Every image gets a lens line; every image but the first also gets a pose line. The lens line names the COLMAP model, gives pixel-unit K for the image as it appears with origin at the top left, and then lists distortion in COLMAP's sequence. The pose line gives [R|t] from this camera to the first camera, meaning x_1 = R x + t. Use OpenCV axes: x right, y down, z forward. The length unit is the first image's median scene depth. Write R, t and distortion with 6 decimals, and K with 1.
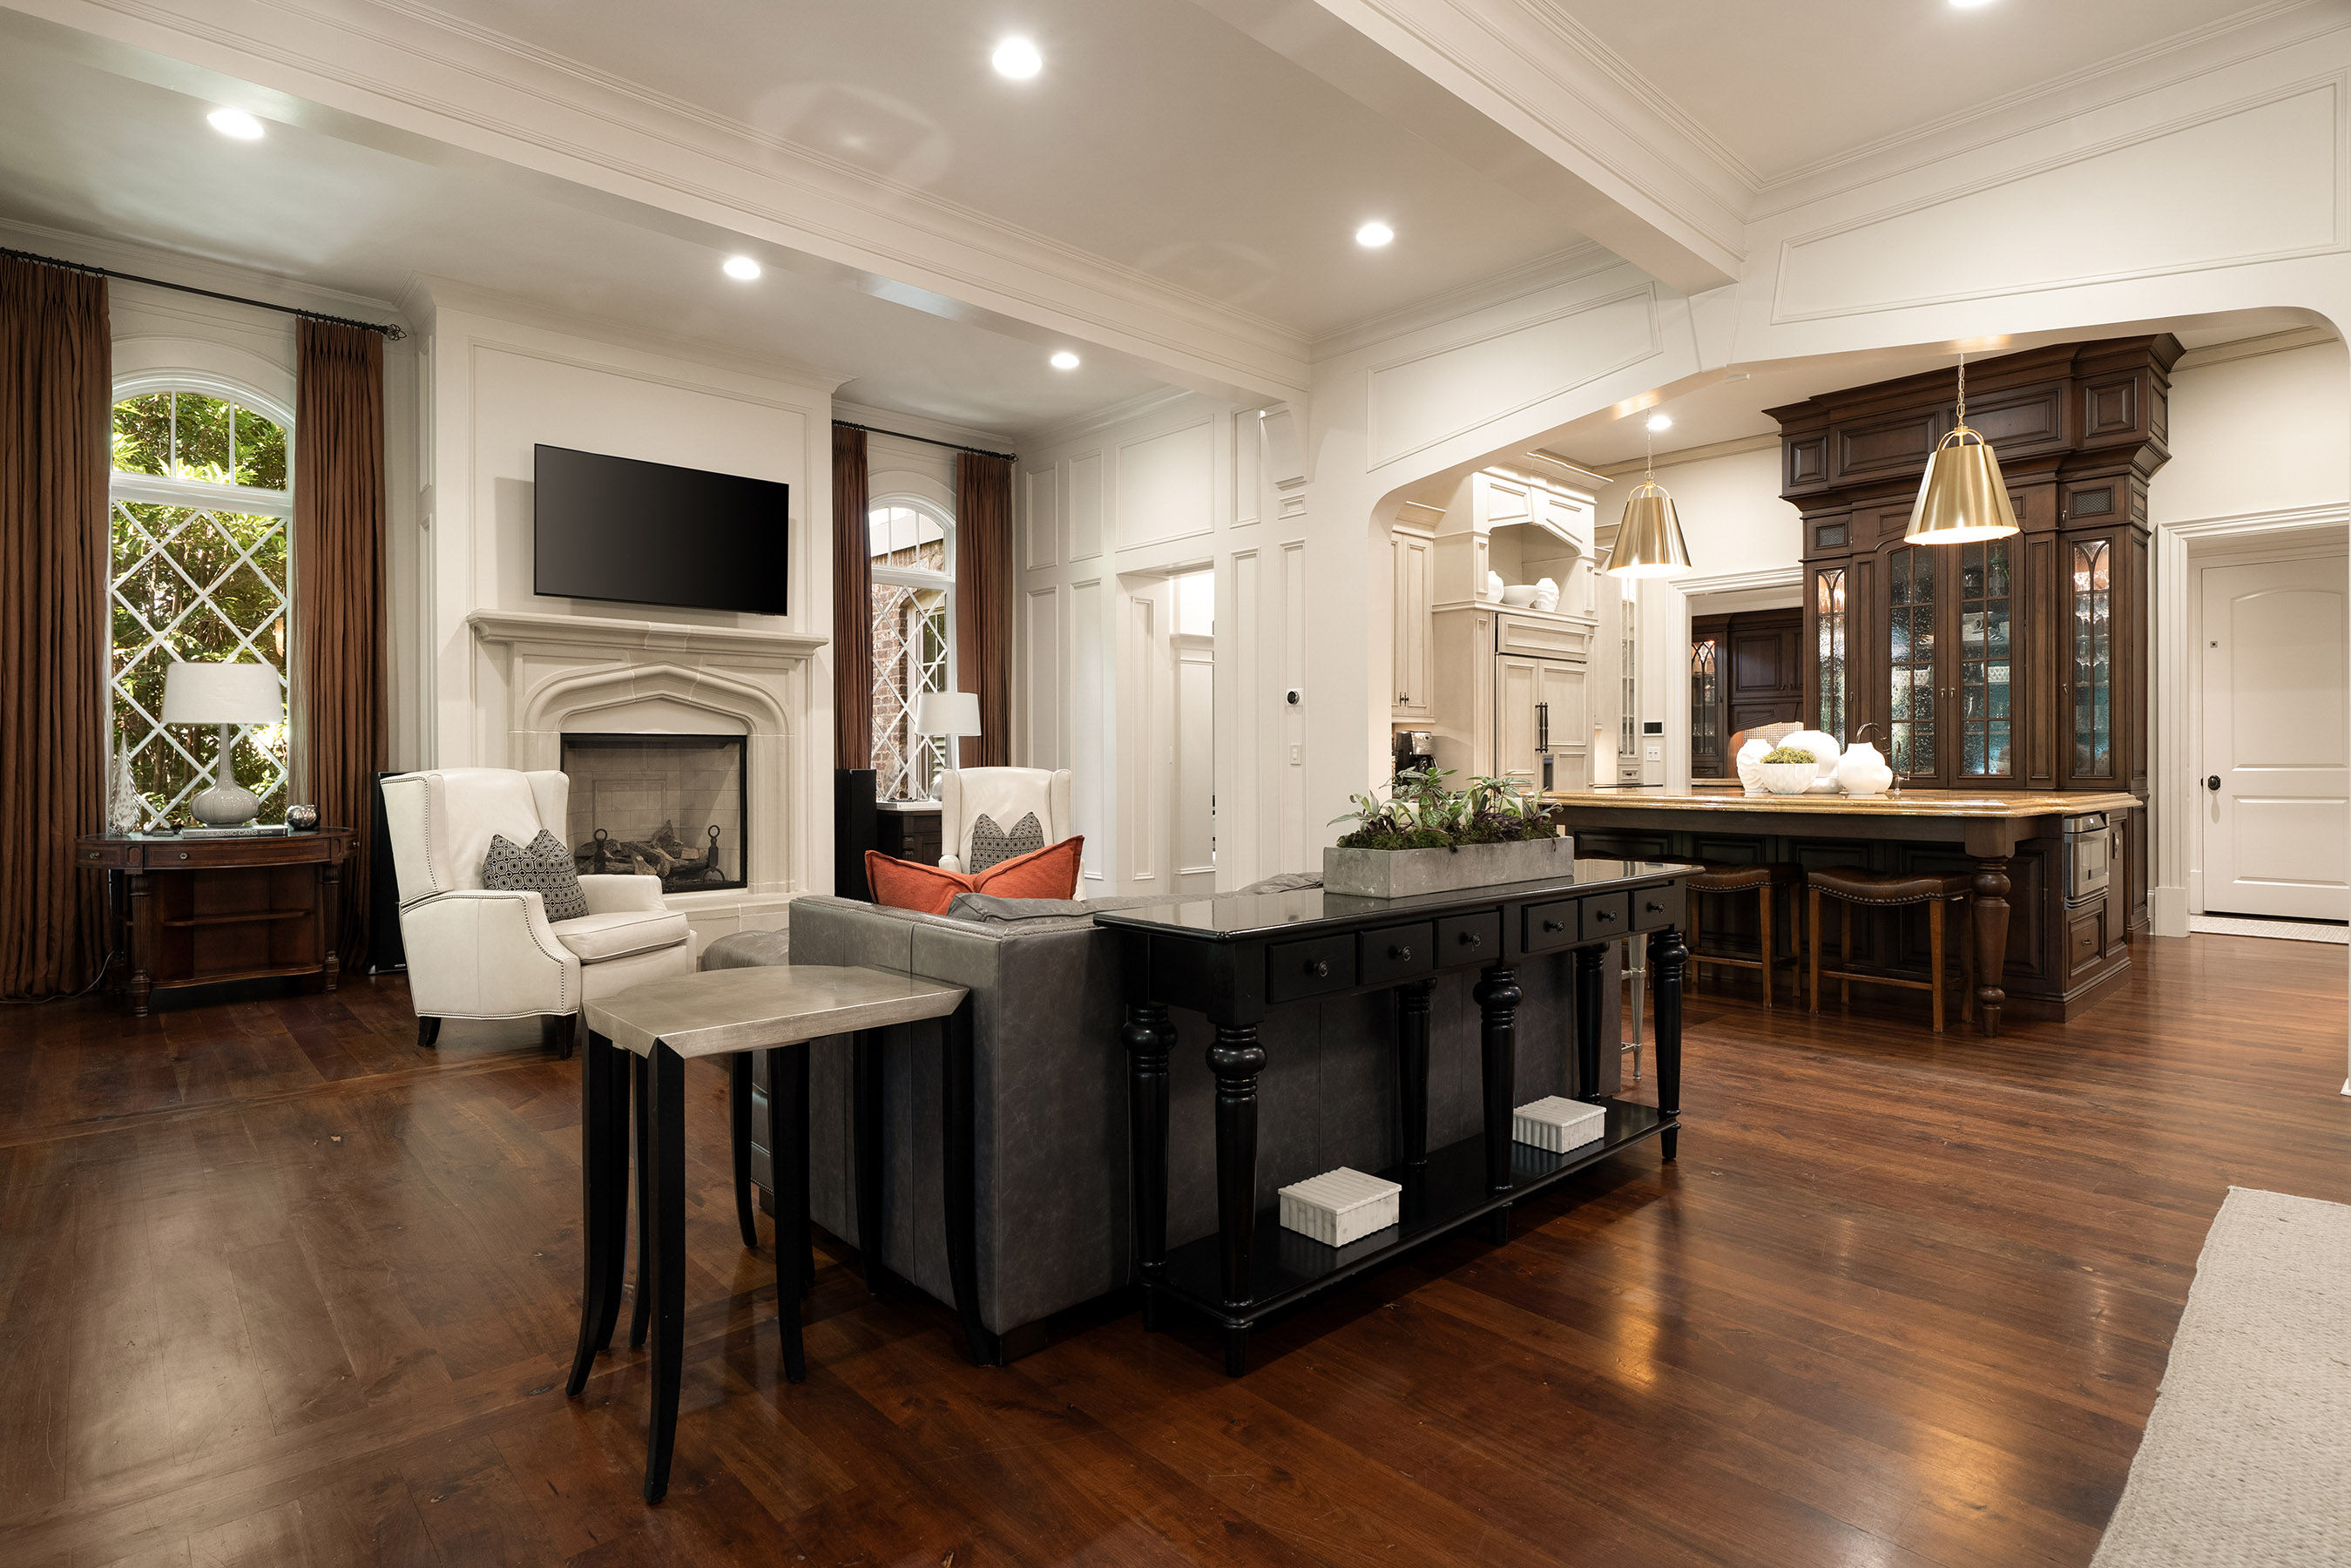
lens RADIAL K [[1198.4, 0, 1173.7], [0, 1198.4, 770.1], [0, 0, 1]] dist [0.002738, -0.000781]
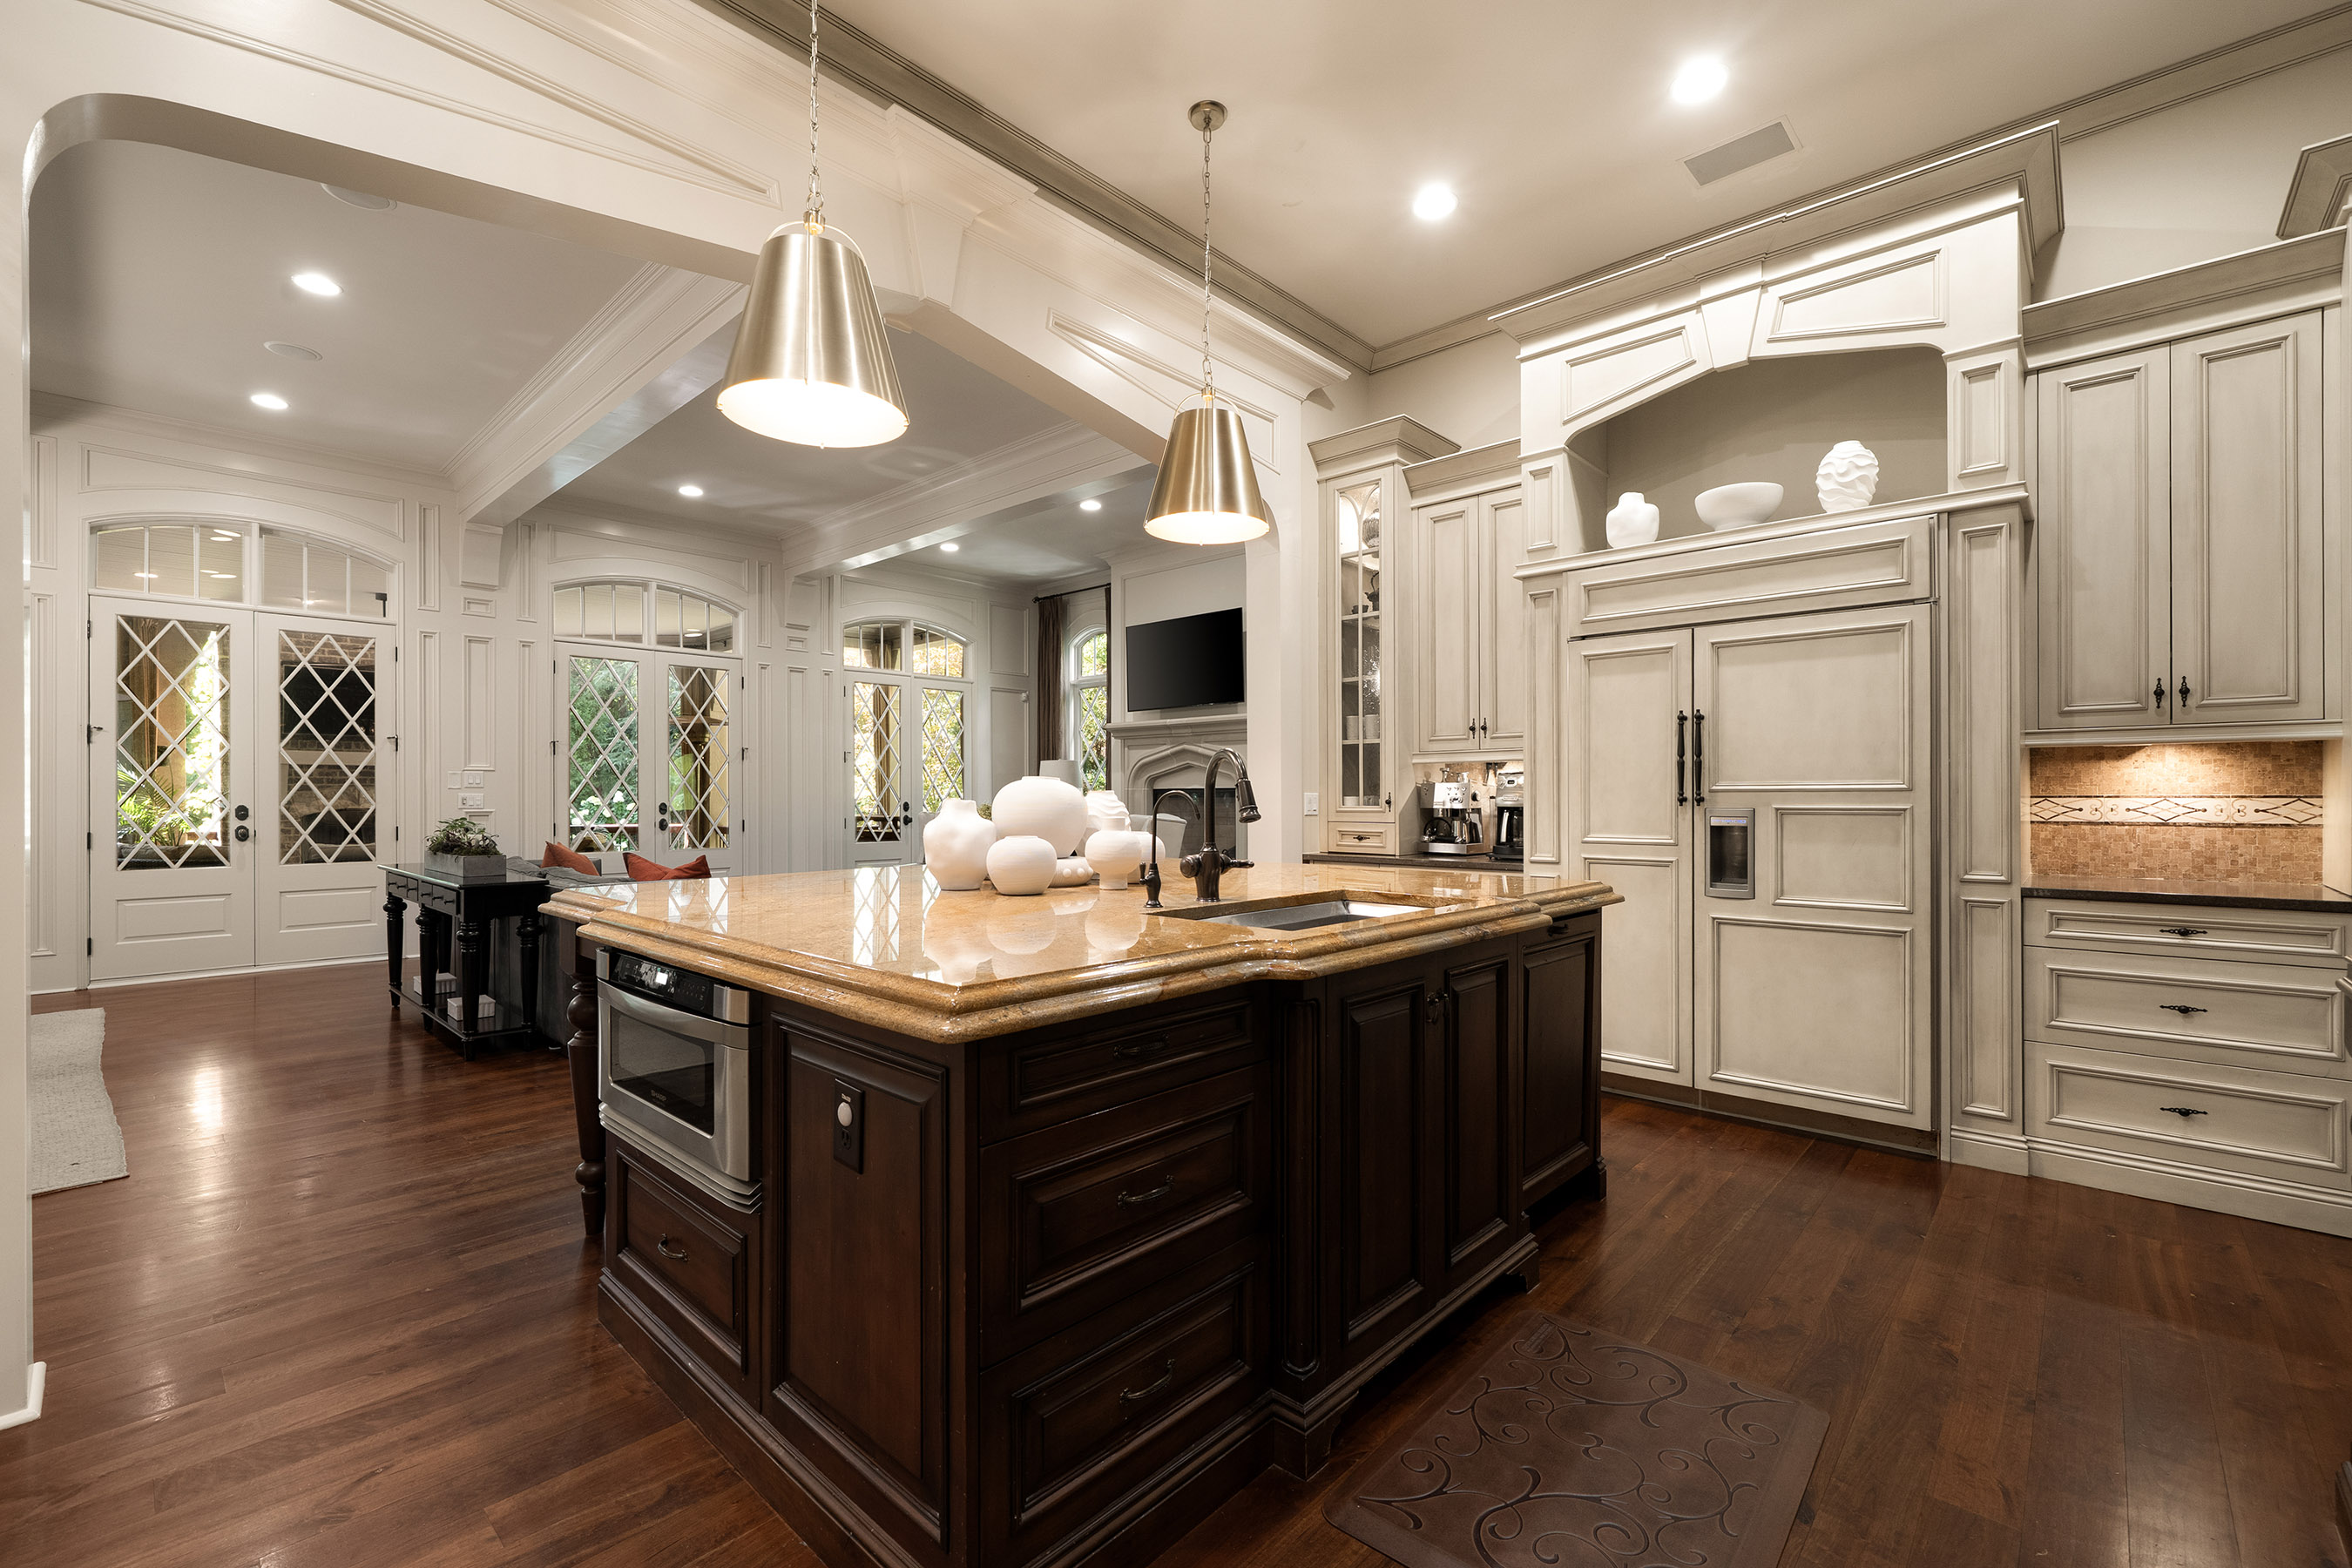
lens RADIAL K [[1010.6, 0, 1186.2], [0, 1010.6, 798.2], [0, 0, 1]] dist [0.000292, -0.000939]
pose [[0.070478, 0.002850, -0.997509, 0.948938], [-0.005211, 0.999983, 0.002489, -0.022163], [0.997500, 0.005023, 0.070491, 0.959682]]
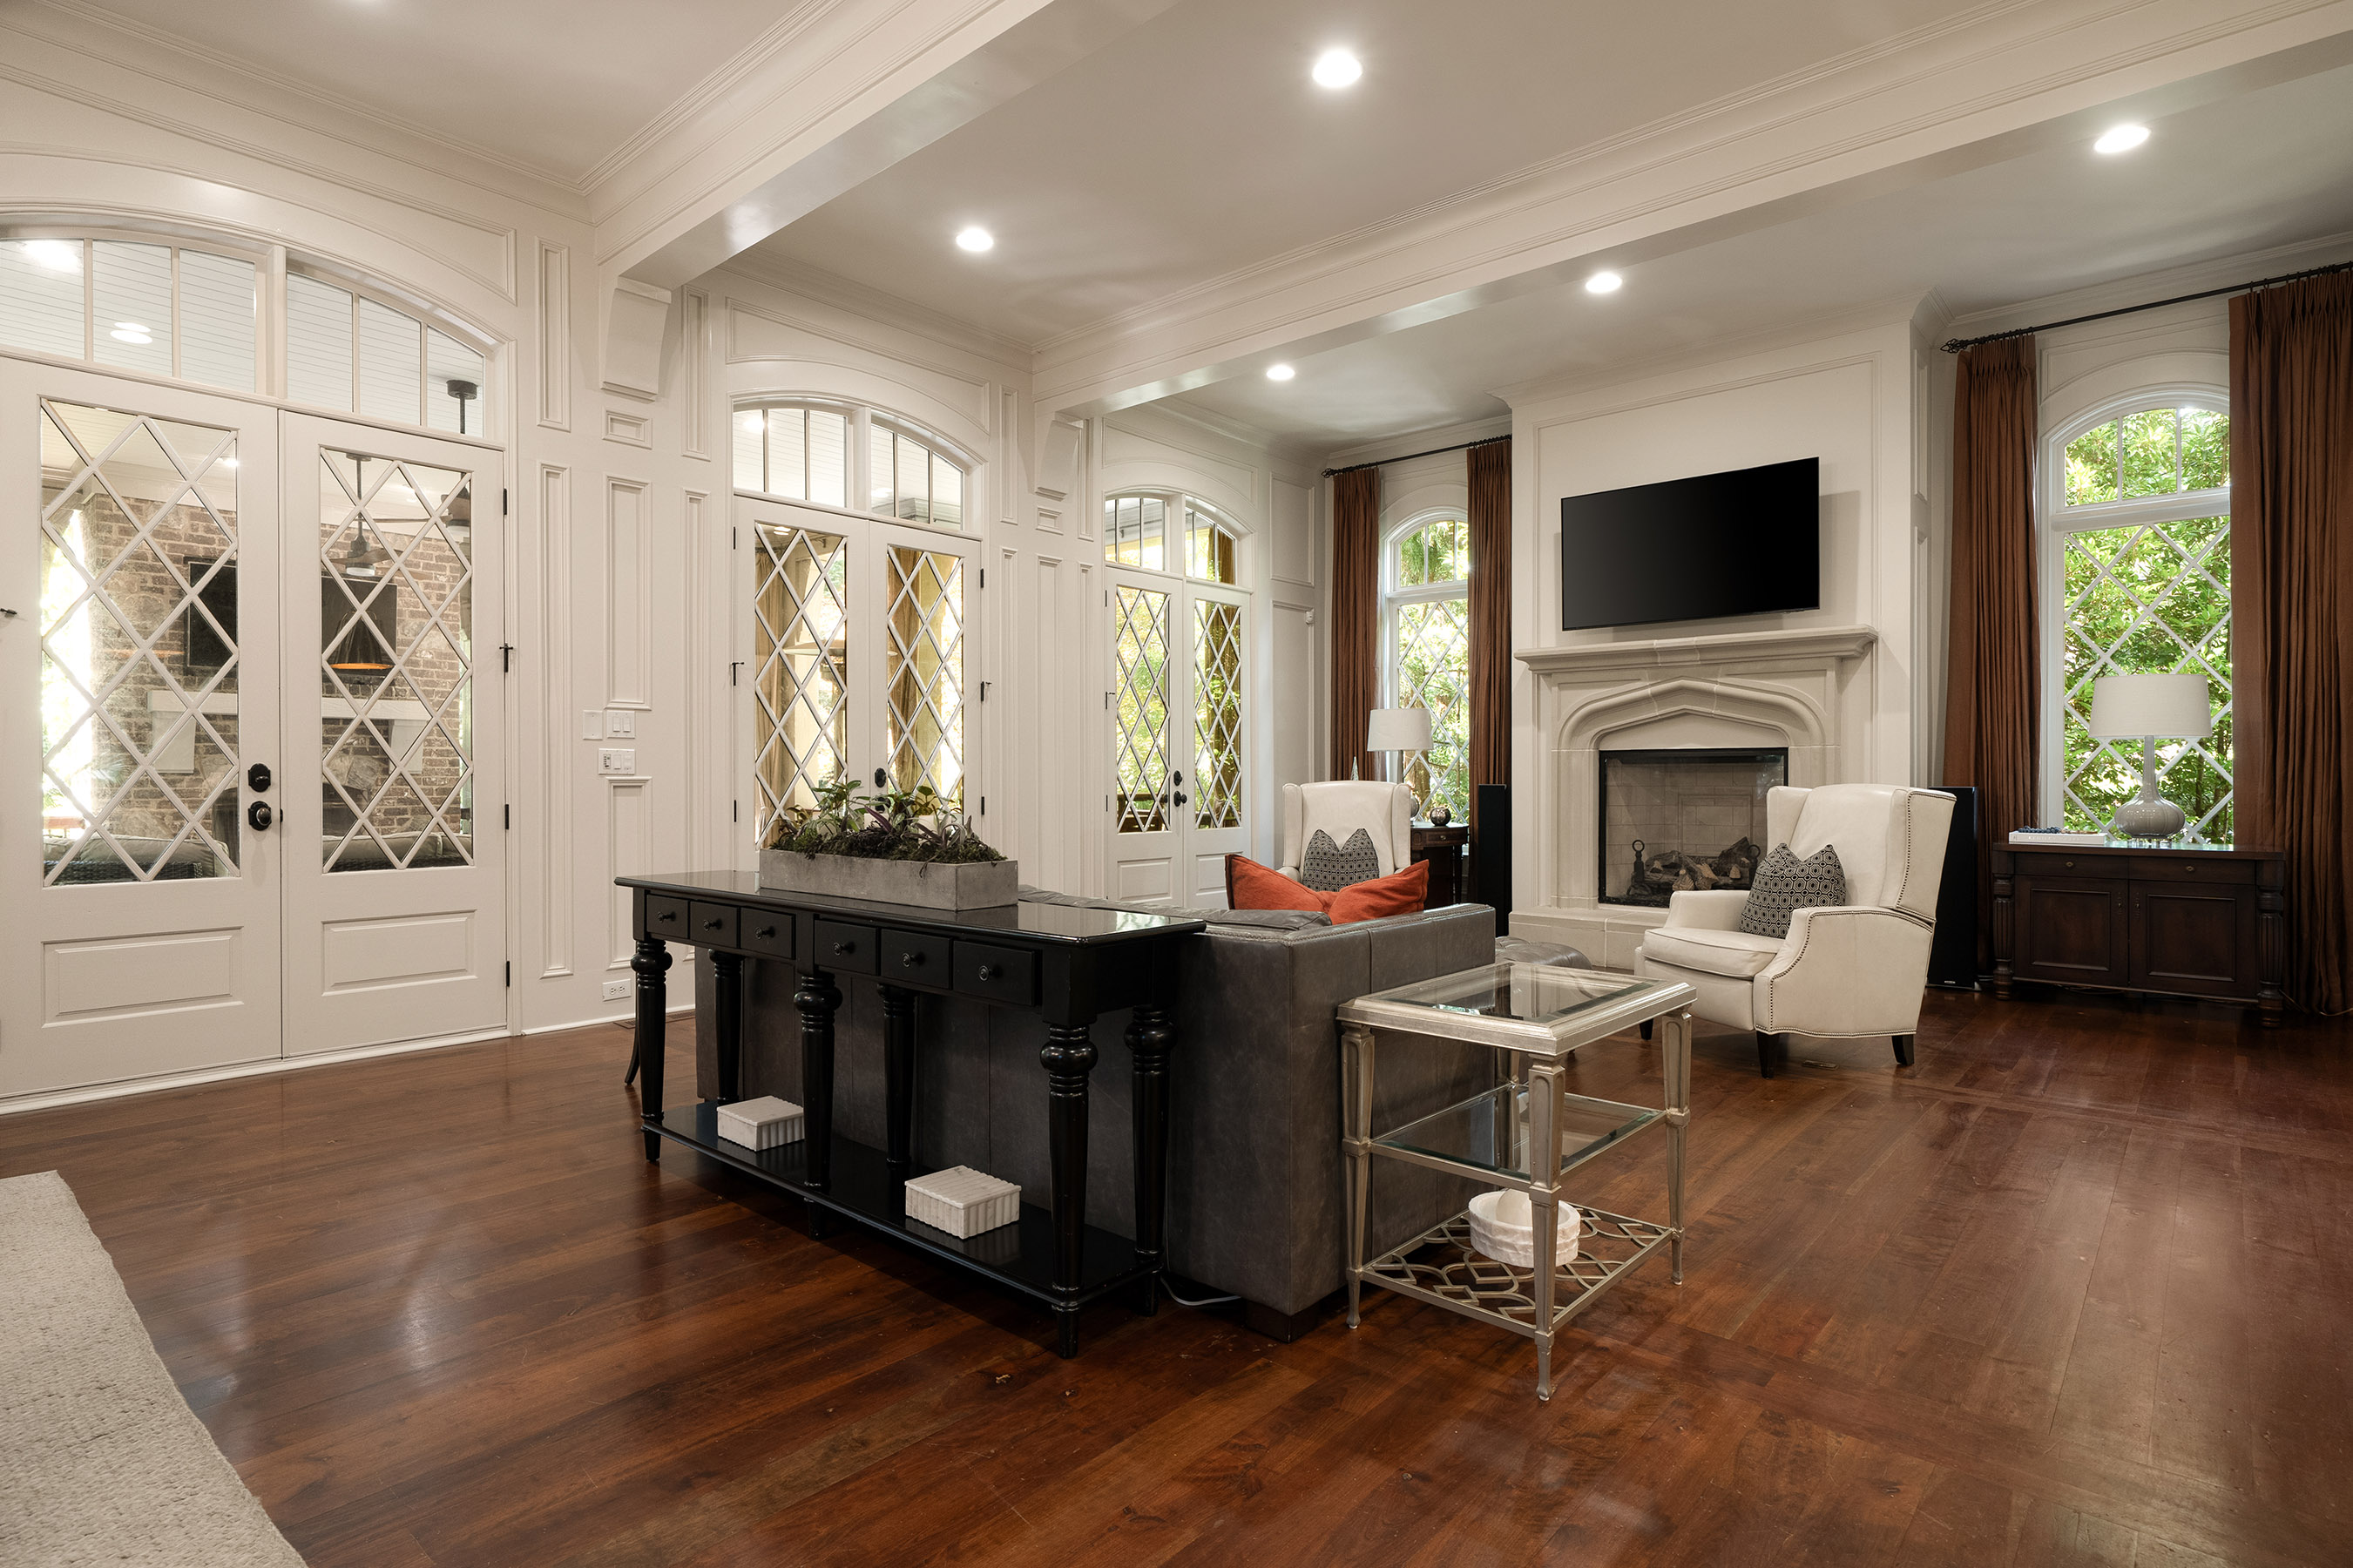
lens RADIAL K [[1199.3, 0, 1172.9], [0, 1199.3, 789.4], [0, 0, 1]] dist [0.002738, -0.000781]
pose [[0.096945, 0.010635, -0.995233, 0.562851], [-0.007286, 0.999924, 0.009976, -0.003333], [0.995263, 0.006284, 0.097016, 0.507726]]
